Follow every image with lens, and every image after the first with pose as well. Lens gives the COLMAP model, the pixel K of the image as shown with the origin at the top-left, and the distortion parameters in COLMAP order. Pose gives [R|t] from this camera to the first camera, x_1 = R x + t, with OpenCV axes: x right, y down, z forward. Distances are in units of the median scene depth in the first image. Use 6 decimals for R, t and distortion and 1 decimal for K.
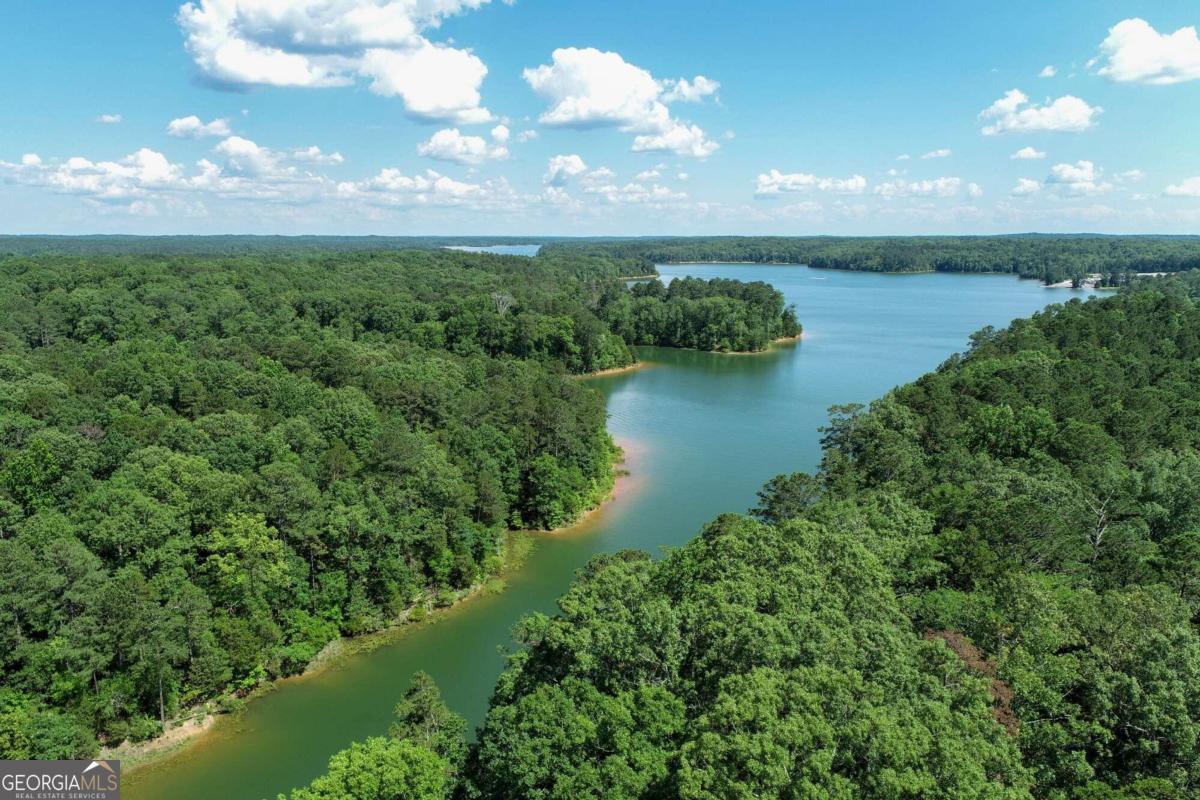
lens RADIAL K [[801.6, 0, 604.3], [0, 801.6, 398.2], [0, 0, 1]] dist [-0.012392, 0.006440]
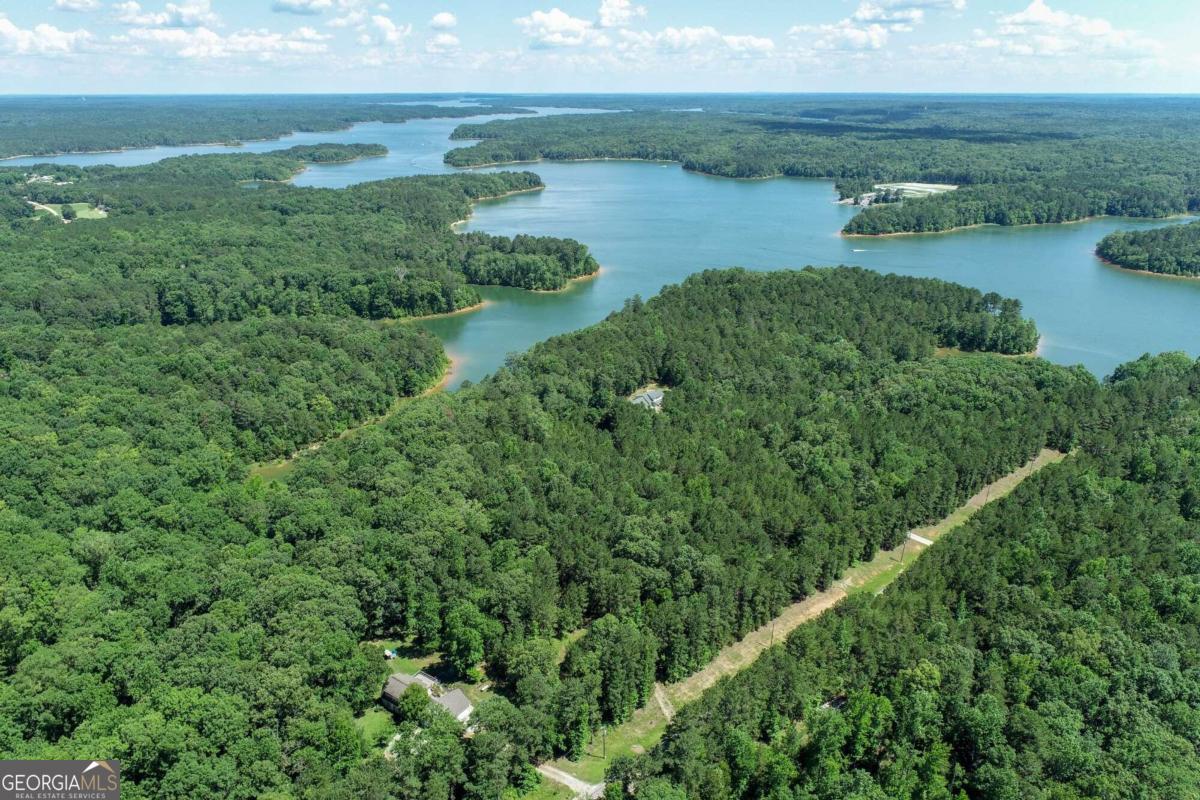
lens RADIAL K [[801.6, 0, 598.8], [0, 801.6, 408.6], [0, 0, 1]] dist [-0.012392, 0.006440]
pose [[0.996613, -0.032221, 0.075664, 0.303208], [0.018522, 0.984356, 0.175217, -0.229321], [-0.080126, -0.173222, 0.981618, -1.516722]]
